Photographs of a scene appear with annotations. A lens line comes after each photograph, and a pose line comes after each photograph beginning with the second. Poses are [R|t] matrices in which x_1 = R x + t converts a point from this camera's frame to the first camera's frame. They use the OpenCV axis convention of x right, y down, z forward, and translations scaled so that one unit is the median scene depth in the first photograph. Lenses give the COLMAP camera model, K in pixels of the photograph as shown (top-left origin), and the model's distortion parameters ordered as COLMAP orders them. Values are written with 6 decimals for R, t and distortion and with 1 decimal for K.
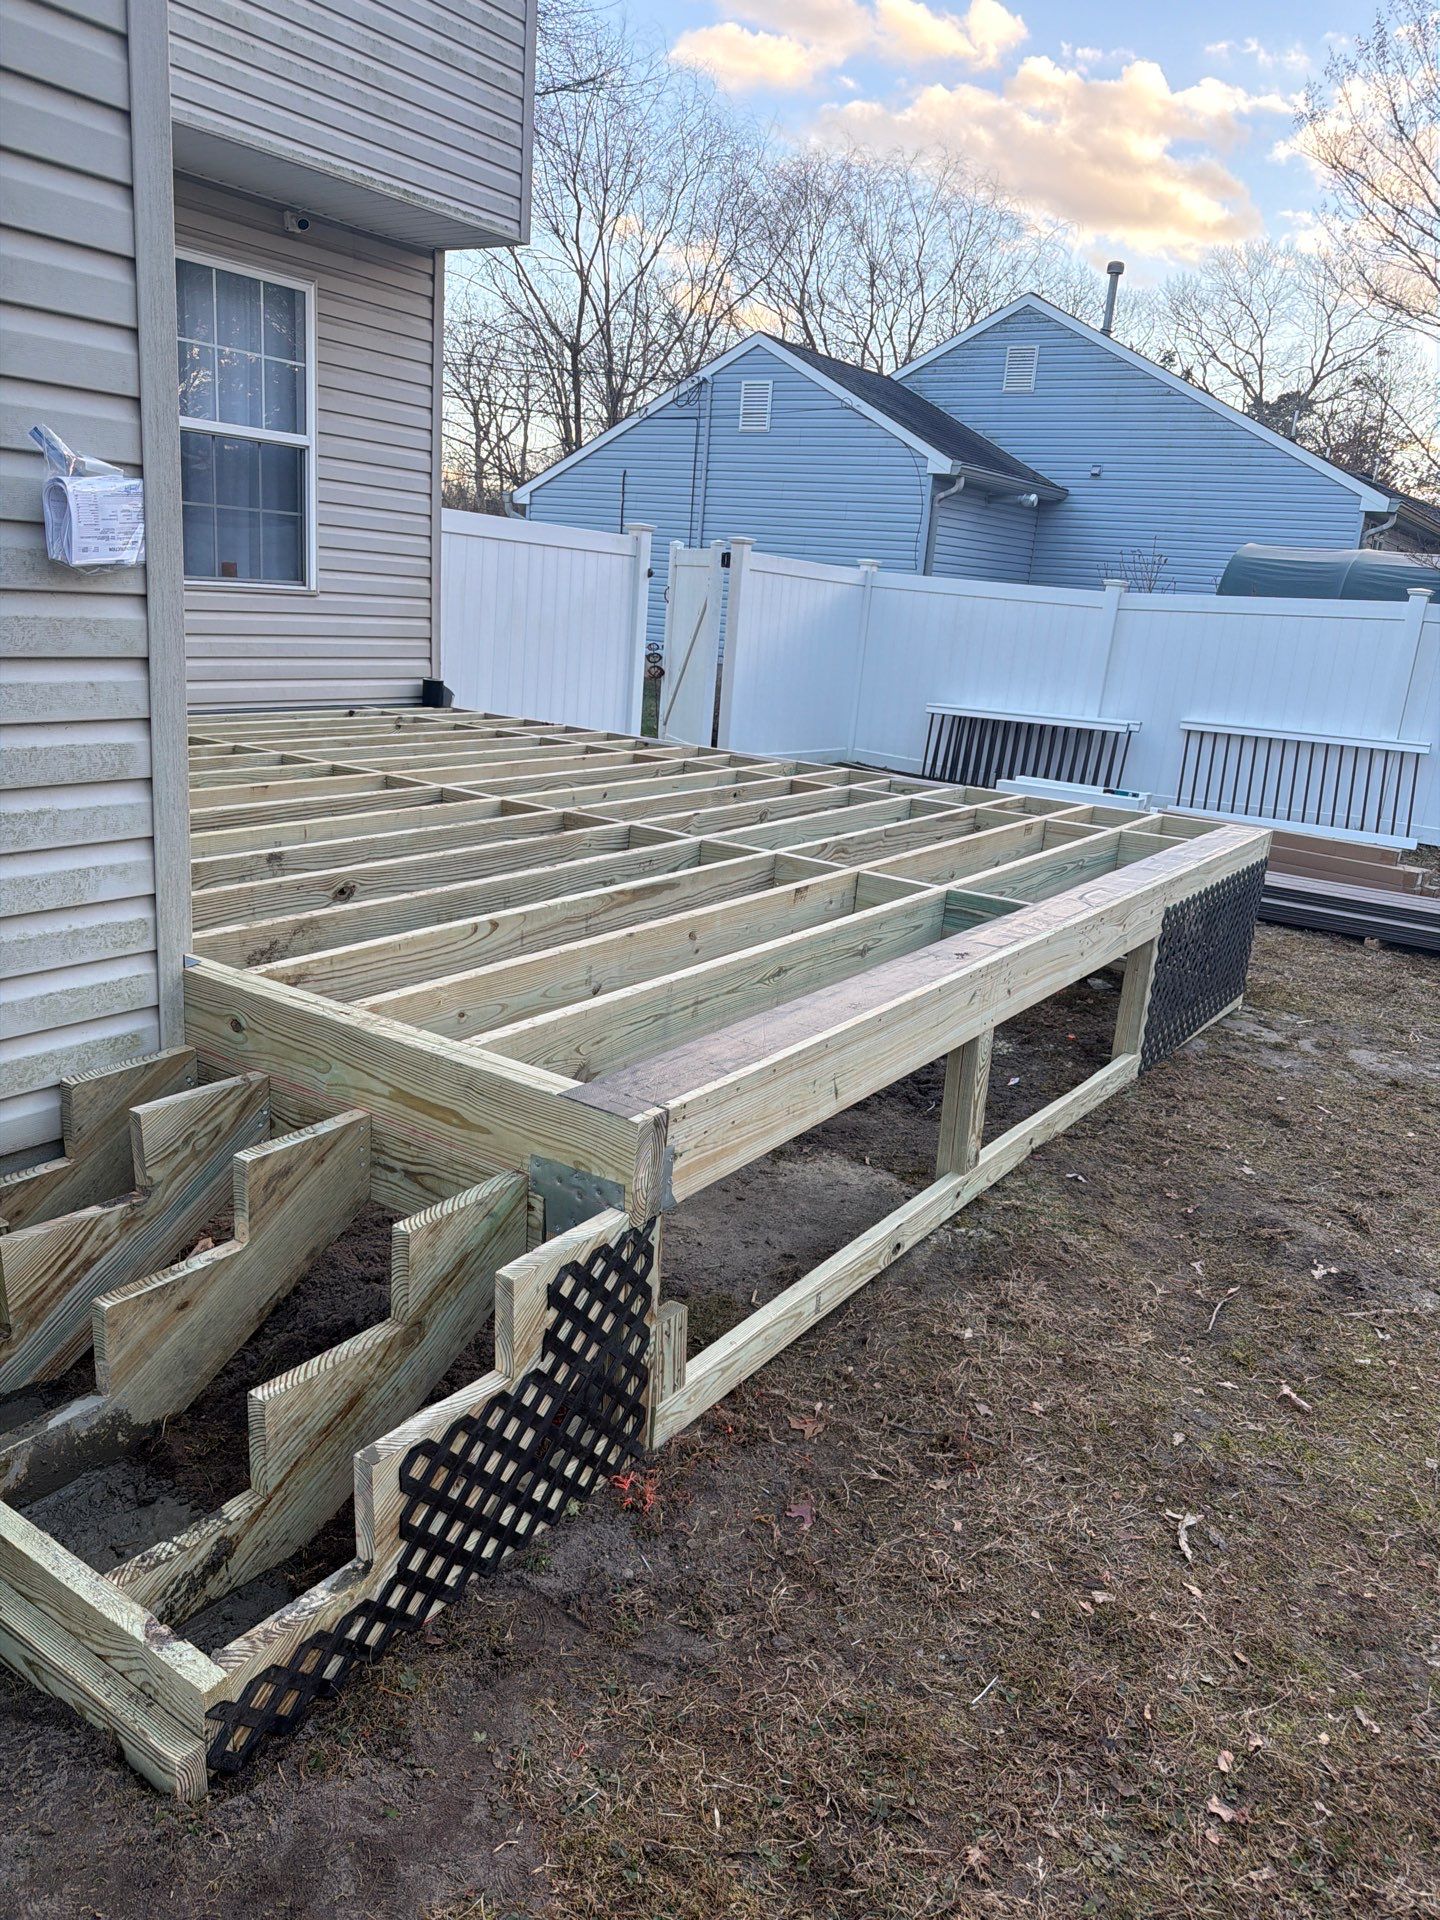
lens RADIAL K [[1347.2, 0, 720.0], [0, 1347.2, 960.0], [0, 0, 1]] dist [0.063401, -0.088170]
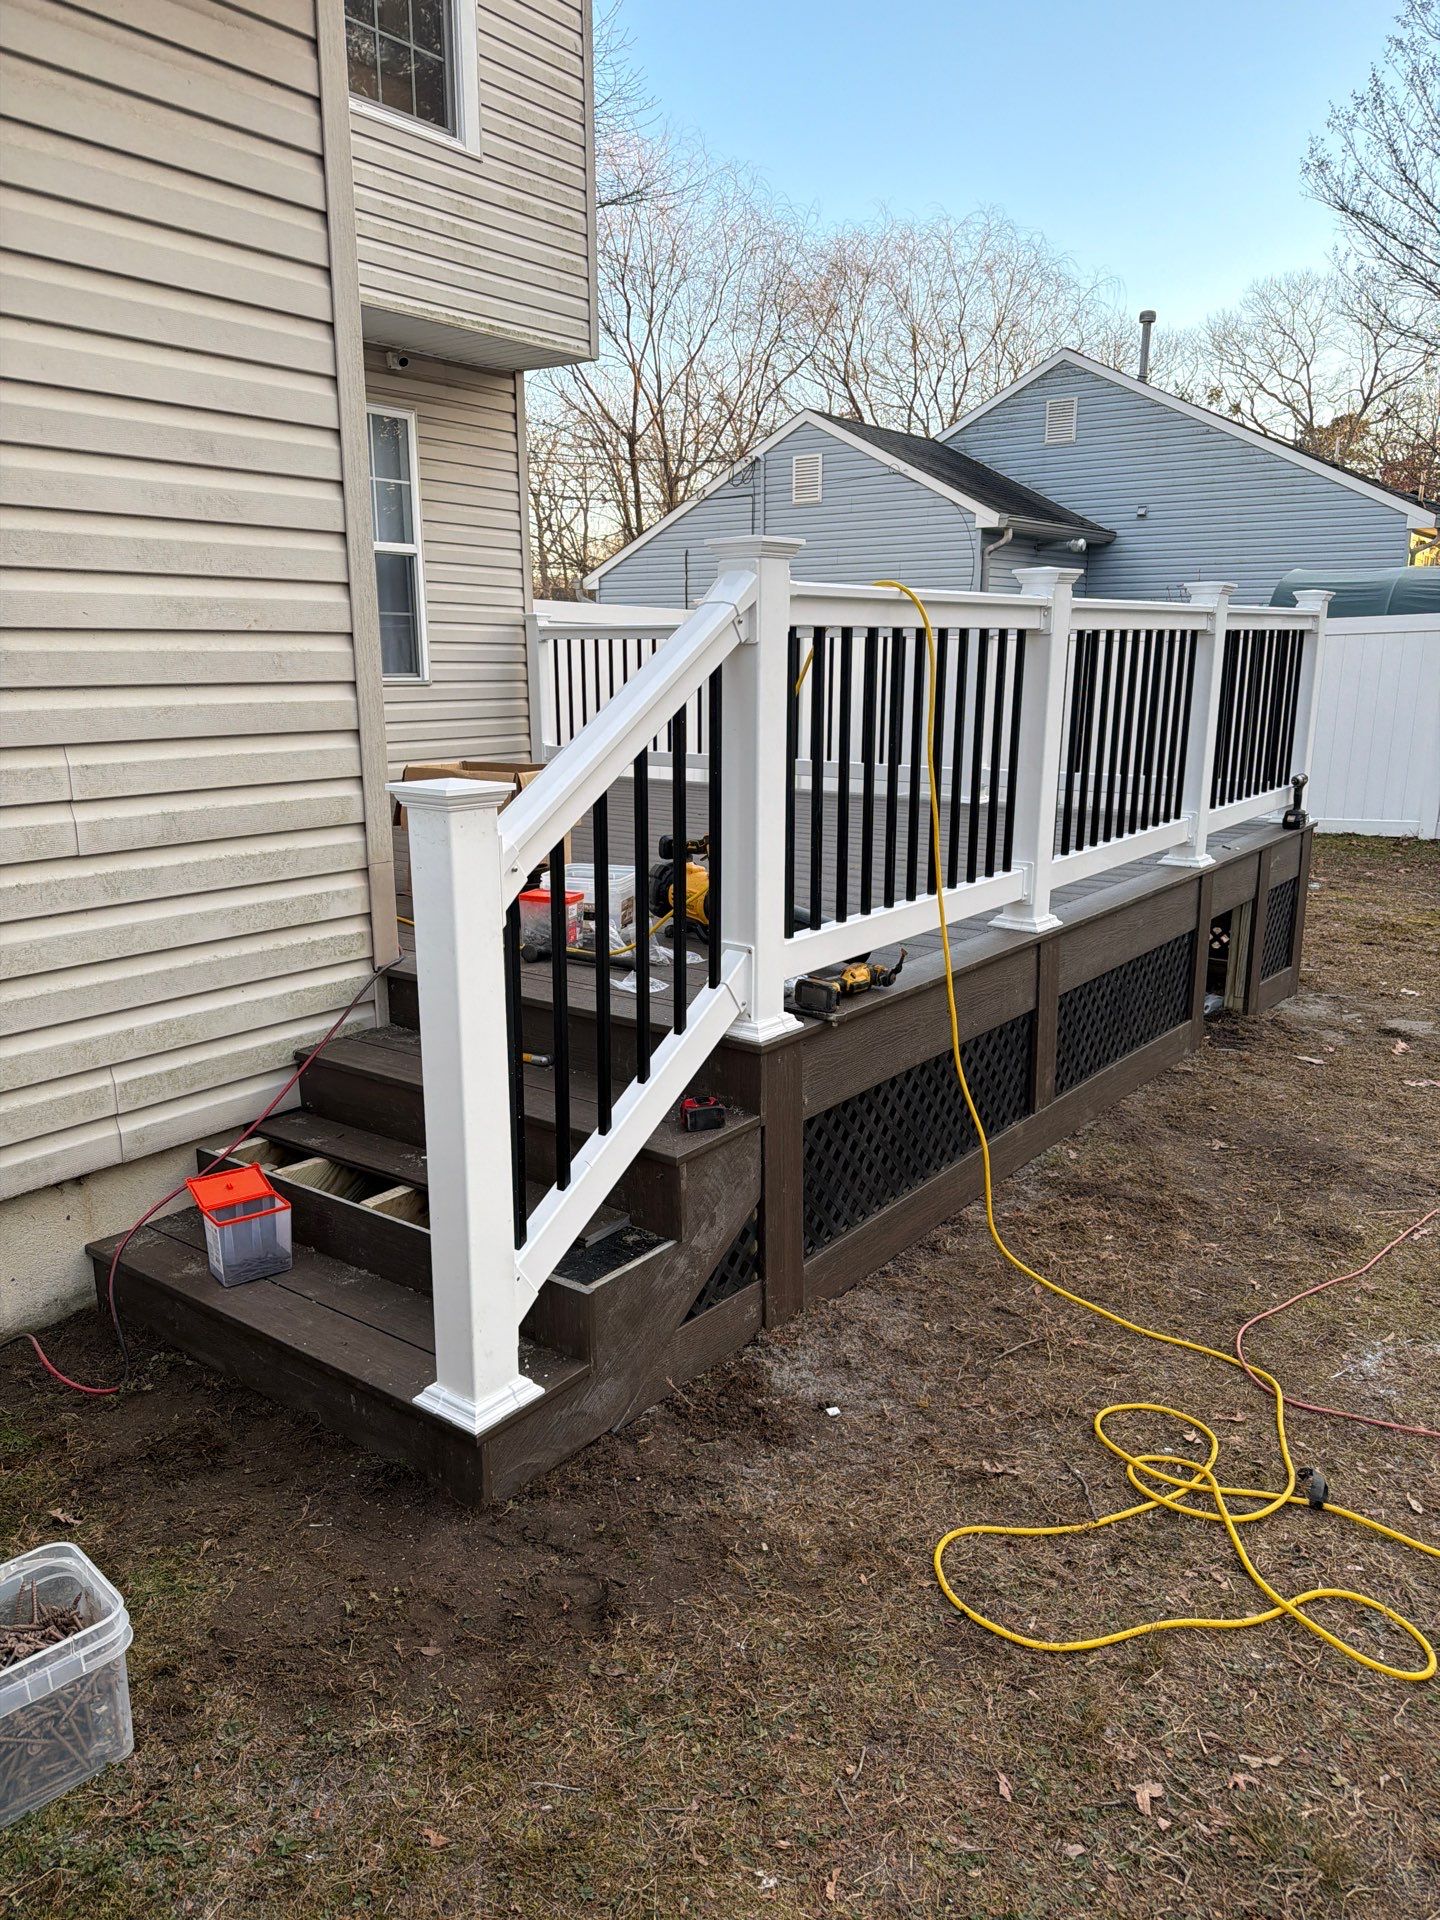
lens RADIAL K [[1341.1, 0, 715.3], [0, 1341.1, 974.7], [0, 0, 1]] dist [0.098918, -0.136750]
pose [[0.996005, -0.061903, -0.064353, -0.001012], [0.059441, 0.997450, -0.039488, 0.008608], [0.066634, 0.035505, 0.997146, -0.026976]]
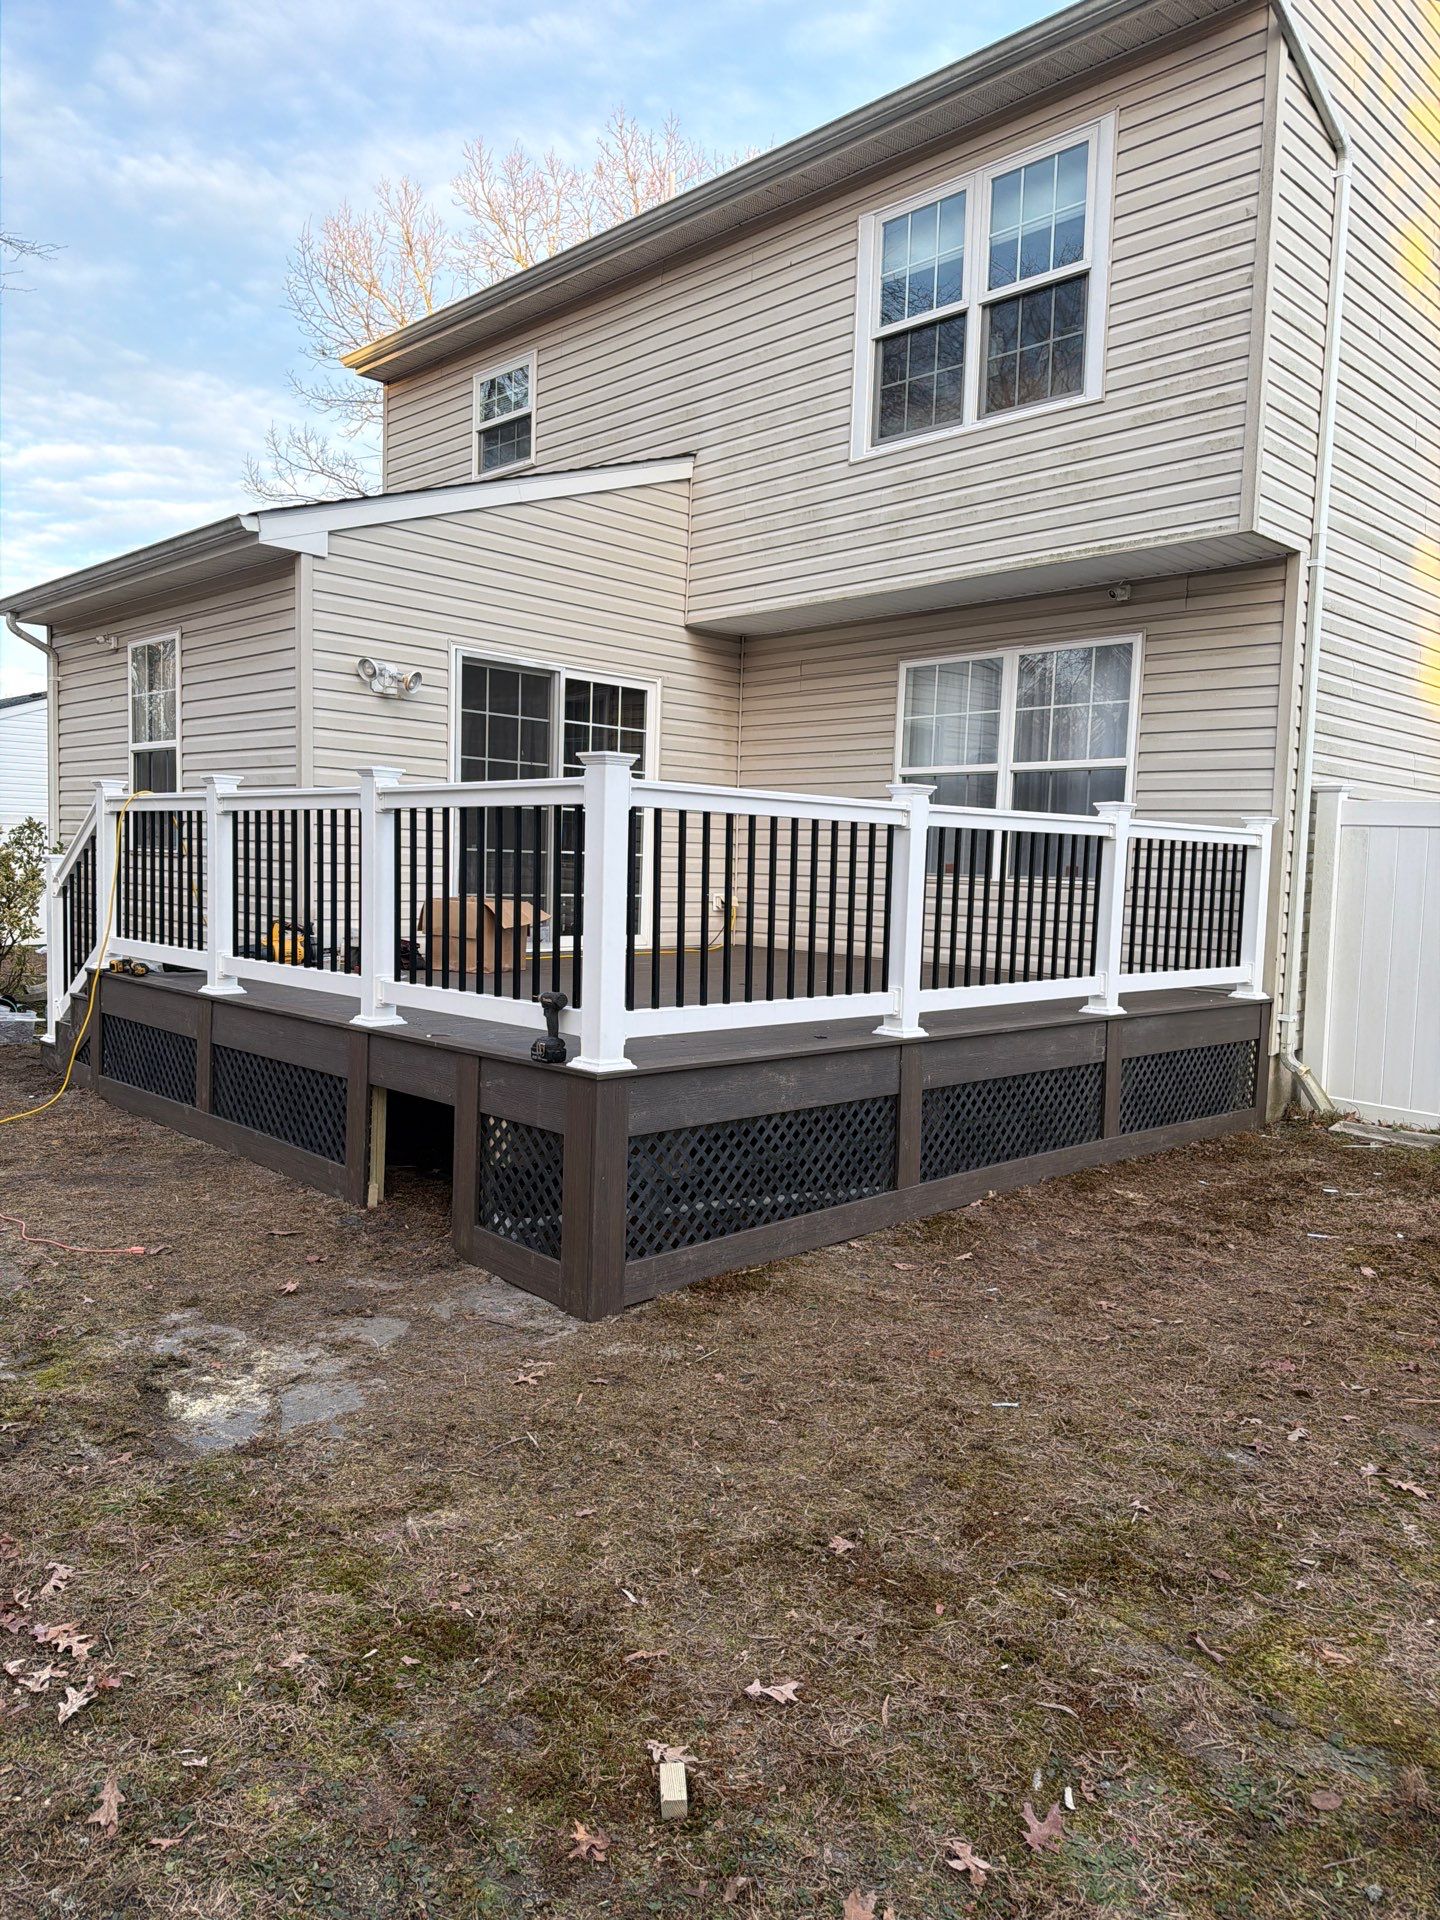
lens RADIAL K [[1336.5, 0, 709.3], [0, 1336.5, 973.0], [0, 0, 1]] dist [0.118621, -0.189959]
pose [[-0.213746, 0.000319, -0.976889, 0.244646], [-0.308202, 0.948906, 0.067745, -0.048264], [0.926997, 0.315560, -0.202726, 0.259895]]
